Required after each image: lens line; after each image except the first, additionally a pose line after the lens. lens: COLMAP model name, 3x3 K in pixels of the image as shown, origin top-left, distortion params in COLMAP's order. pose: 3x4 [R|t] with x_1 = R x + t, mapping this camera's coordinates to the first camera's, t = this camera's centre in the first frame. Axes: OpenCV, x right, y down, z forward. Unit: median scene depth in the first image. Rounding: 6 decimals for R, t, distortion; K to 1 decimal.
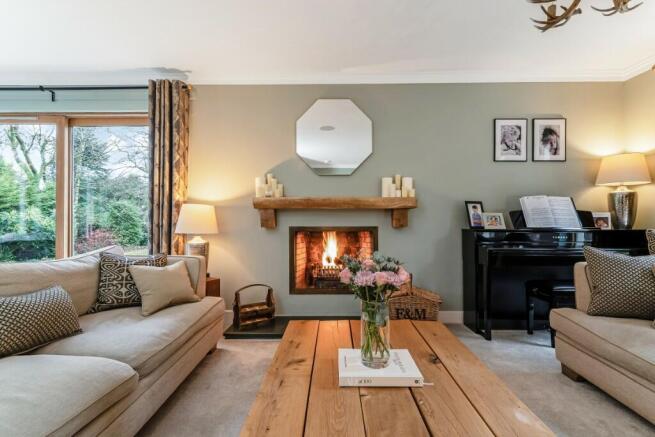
lens RADIAL K [[303.3, 0, 327.5], [0, 303.3, 218.5], [0, 0, 1]] dist [0.002798, 0.000527]
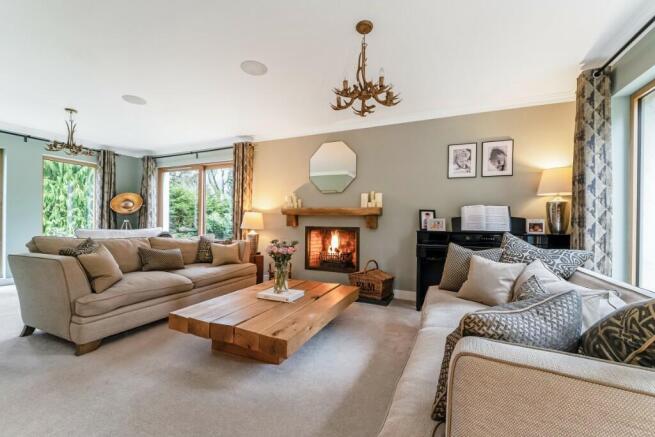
lens RADIAL K [[276.3, 0, 331.4], [0, 276.3, 221.1], [0, 0, 1]] dist [-0.001324, 0.000172]
pose [[0.919822, 0.012831, -0.392126, 0.574175], [-0.013537, 0.999908, 0.000964, -0.002590], [0.392102, 0.004421, 0.919911, -0.270855]]
